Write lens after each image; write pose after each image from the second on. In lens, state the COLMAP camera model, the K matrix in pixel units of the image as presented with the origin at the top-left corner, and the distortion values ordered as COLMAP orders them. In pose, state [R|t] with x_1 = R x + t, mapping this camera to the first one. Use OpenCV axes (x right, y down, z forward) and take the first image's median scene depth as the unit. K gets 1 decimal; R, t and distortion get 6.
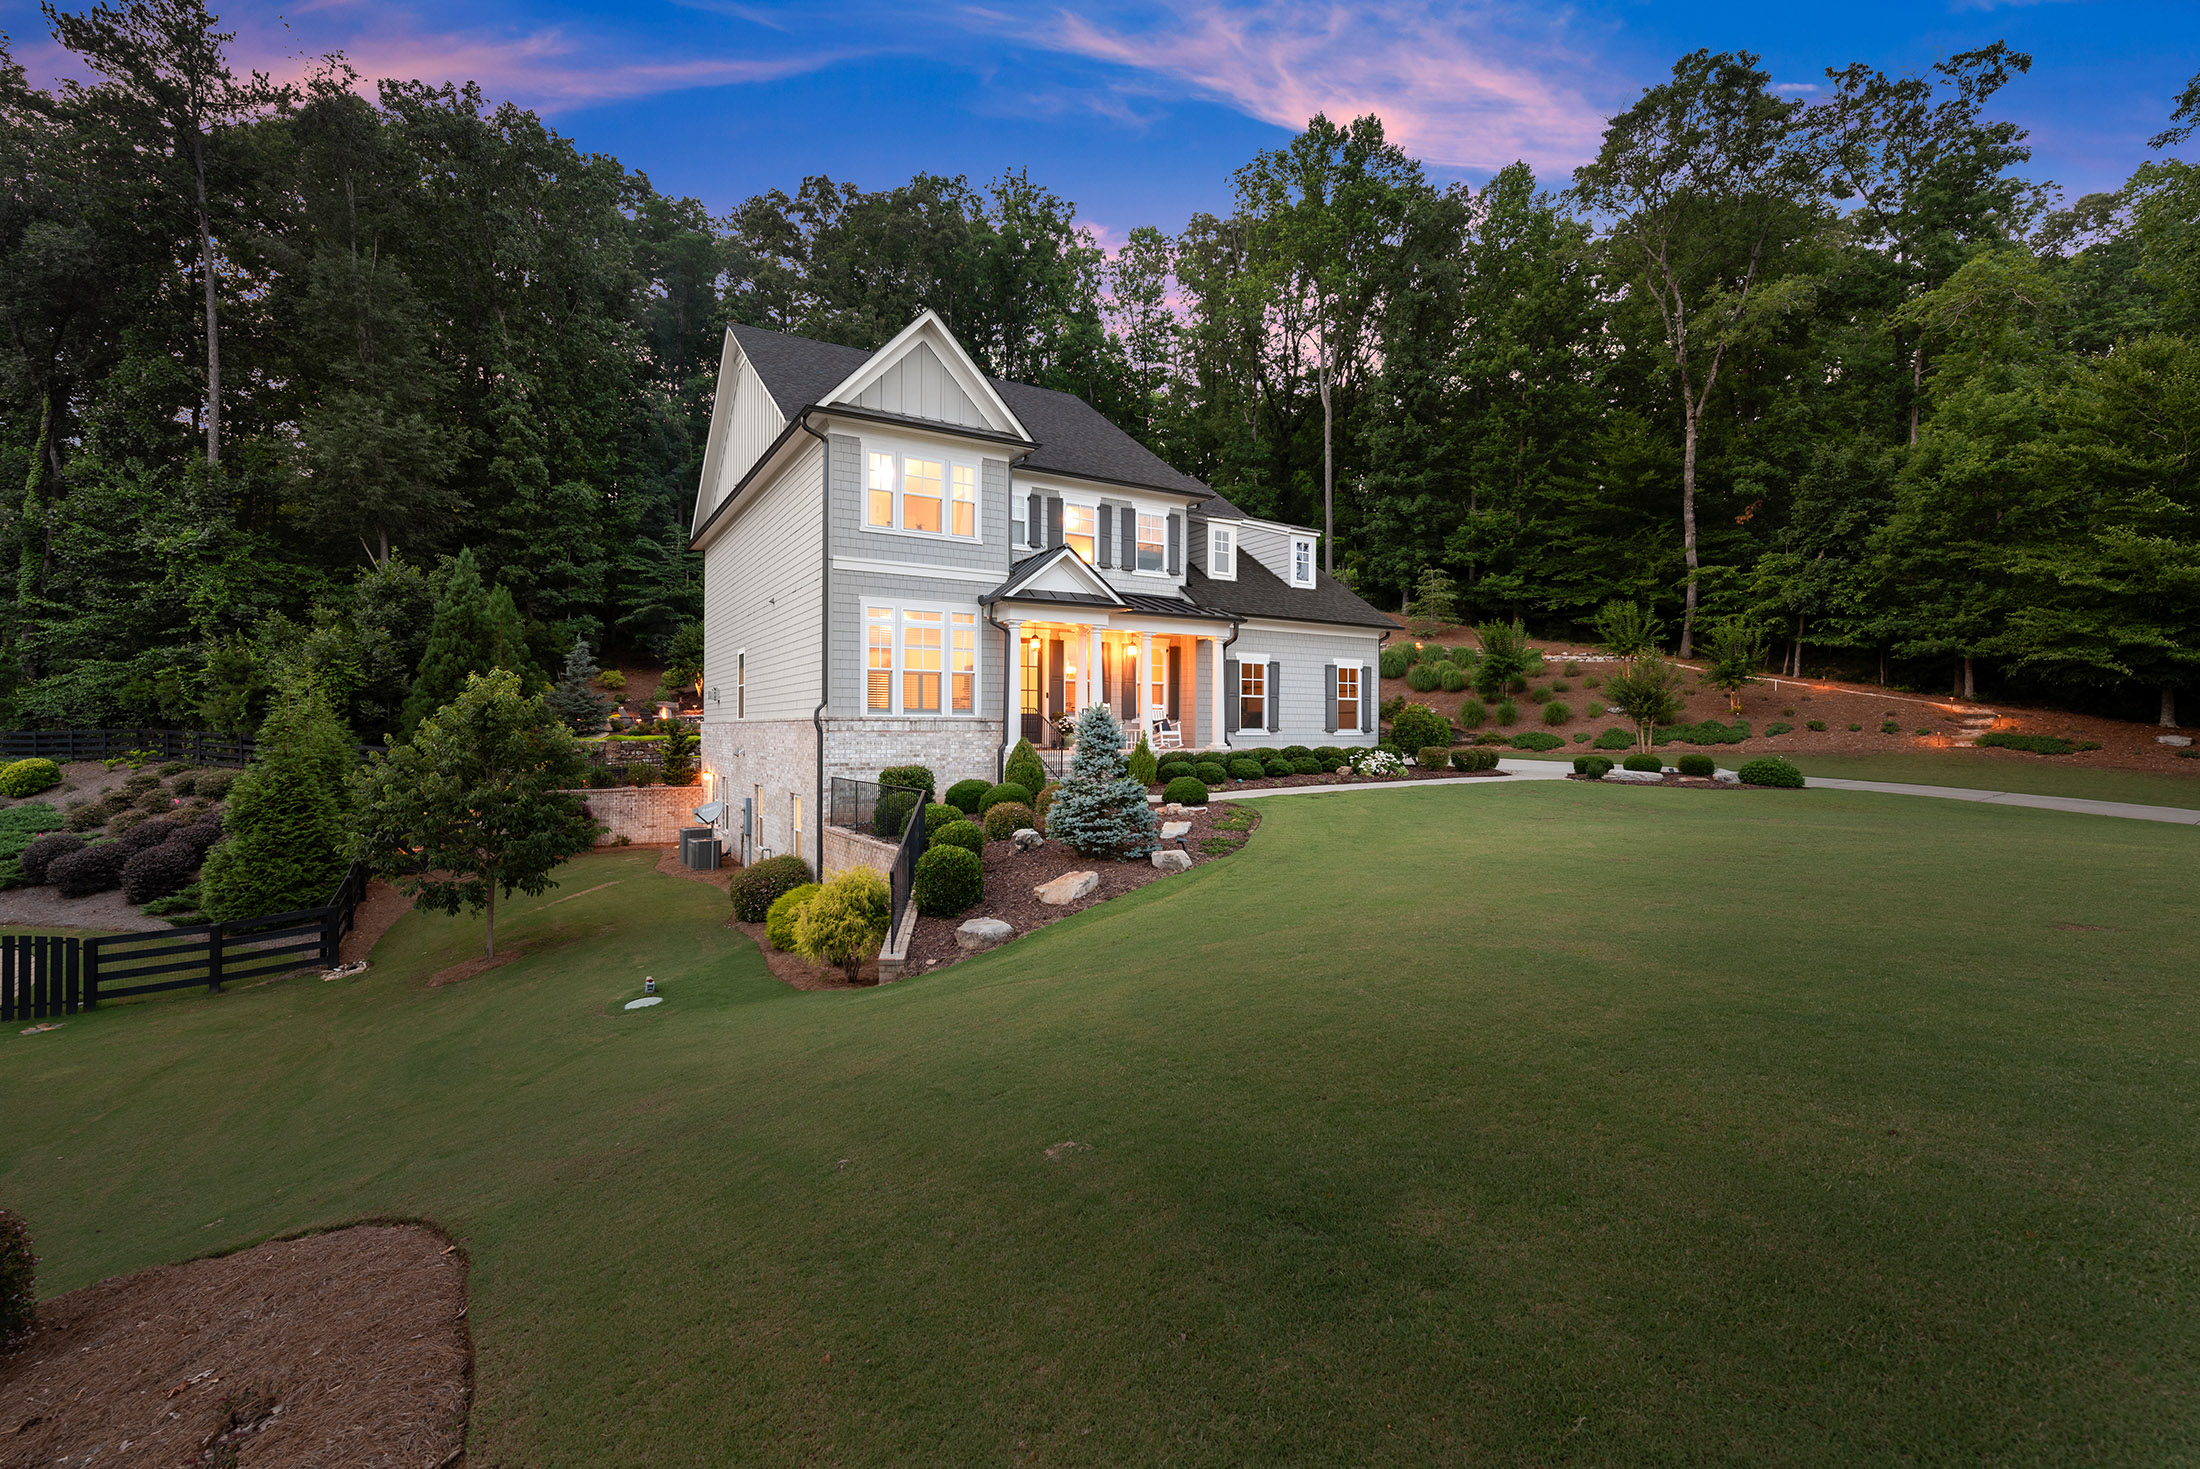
lens RADIAL K [[950.6, 0, 1090.0], [0, 950.6, 725.8], [0, 0, 1]] dist [0.001087, -0.000205]
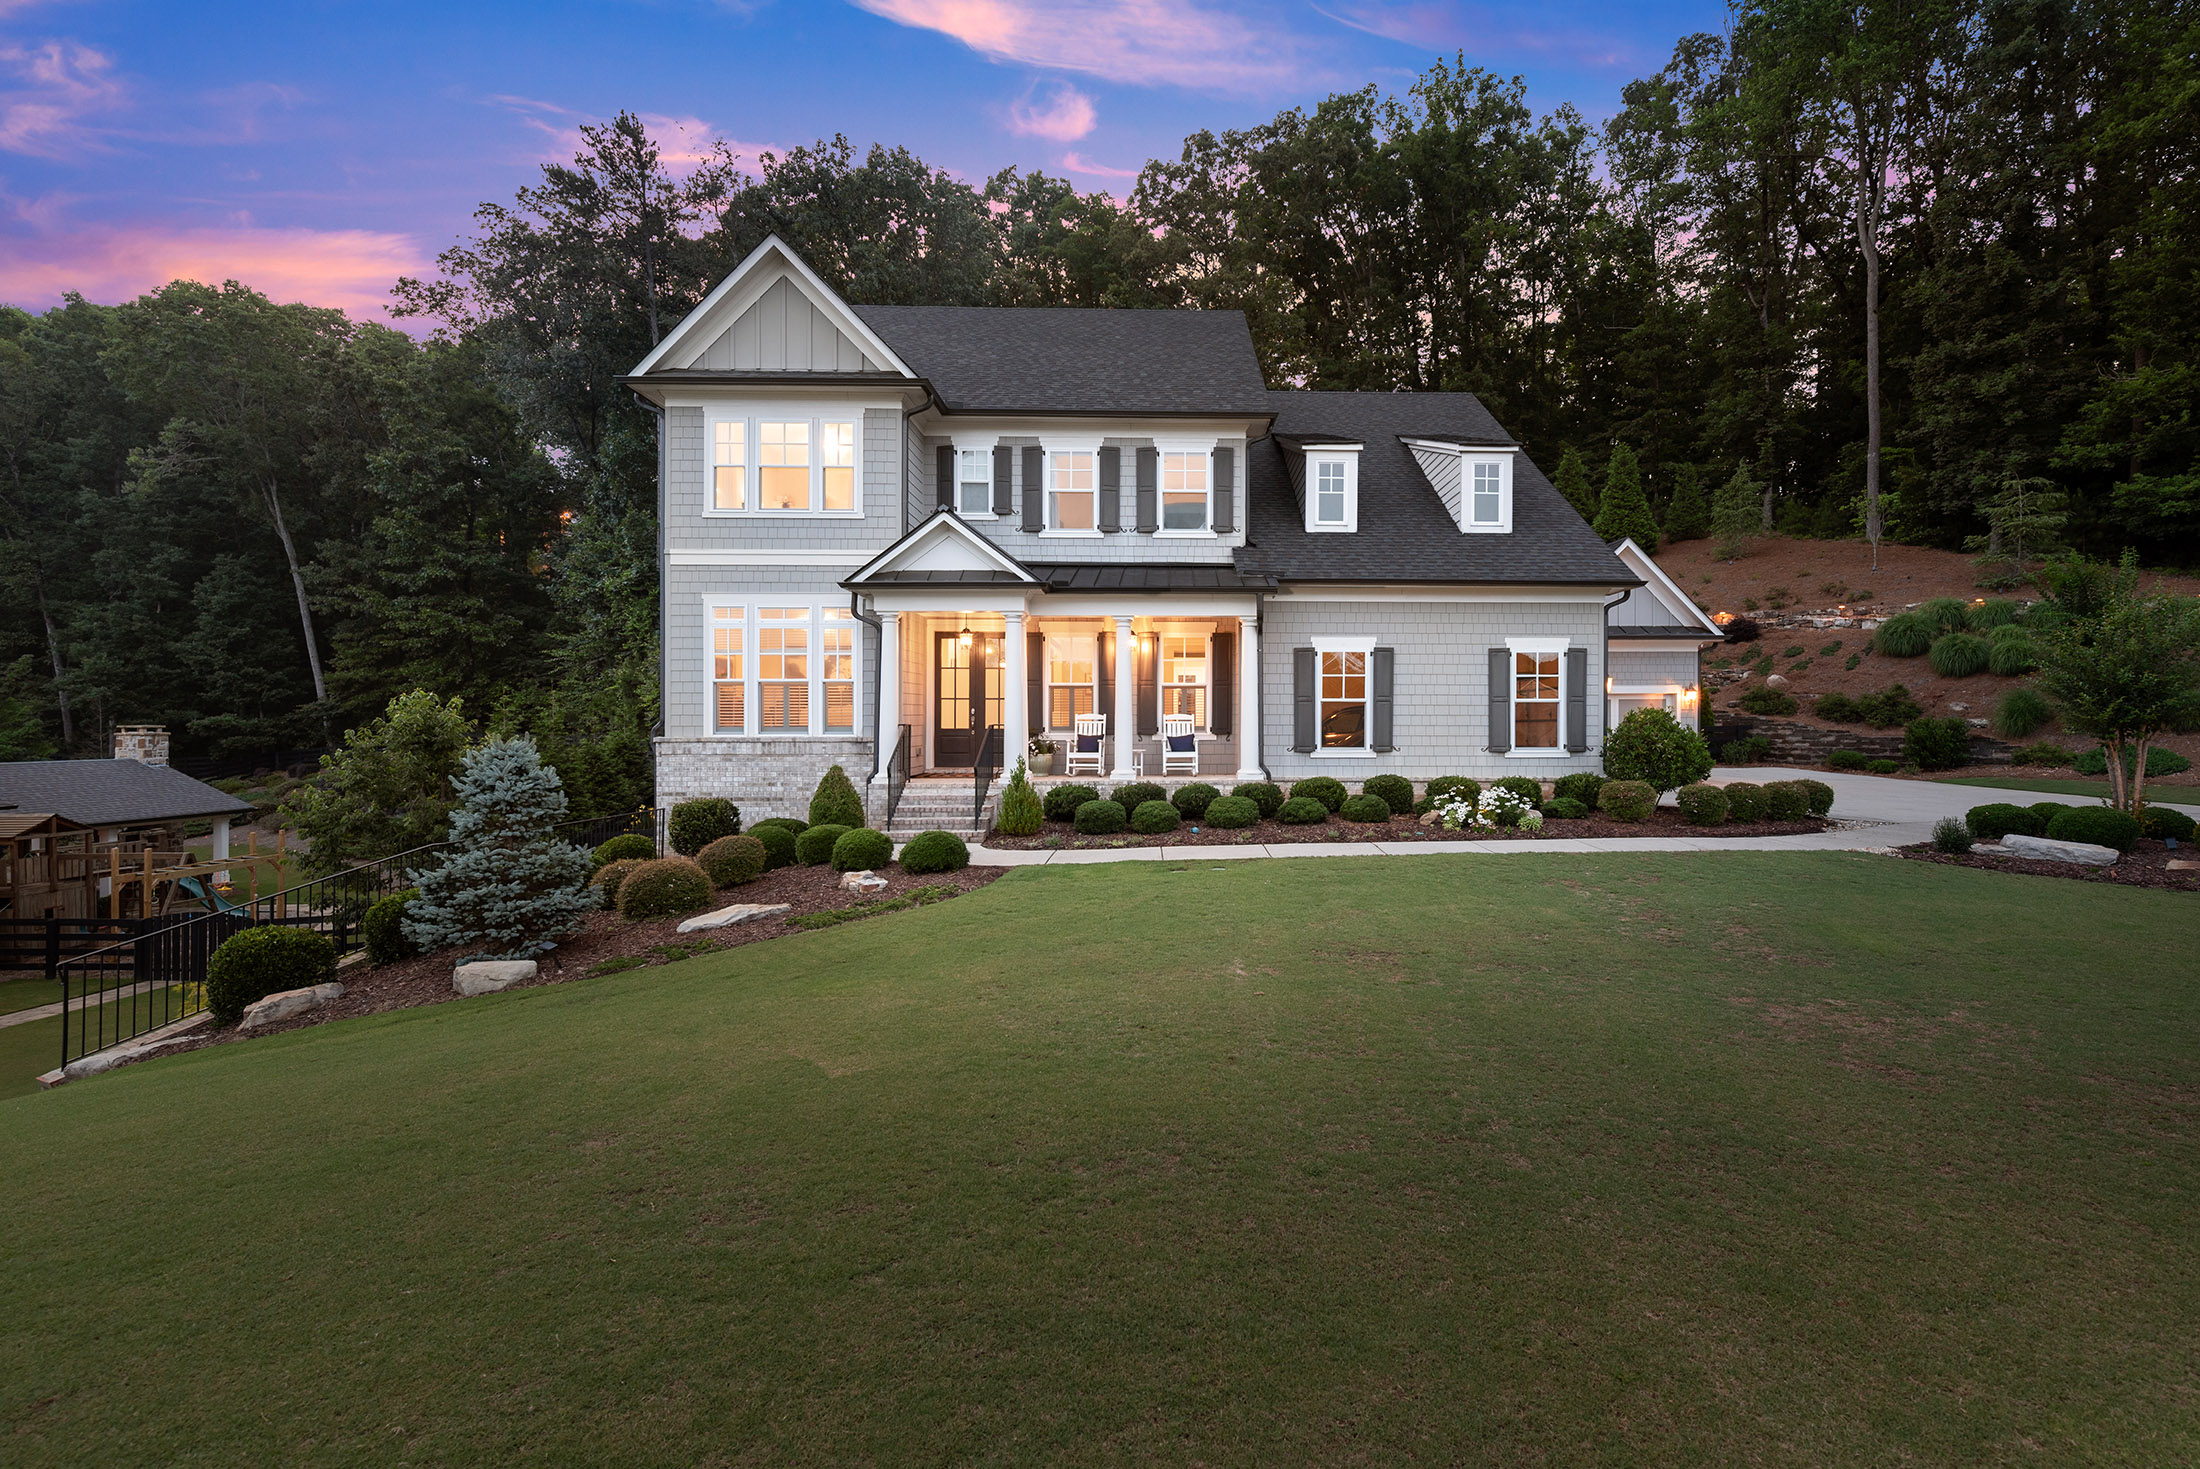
lens RADIAL K [[1022.5, 0, 1100.0], [0, 1022.5, 734.5], [0, 0, 1]] dist [0.004415, -0.000217]
pose [[0.876296, -0.000709, -0.481773, 0.390019], [0.005350, 0.999952, 0.008259, -0.013882], [0.481744, -0.009814, 0.876257, 0.287813]]
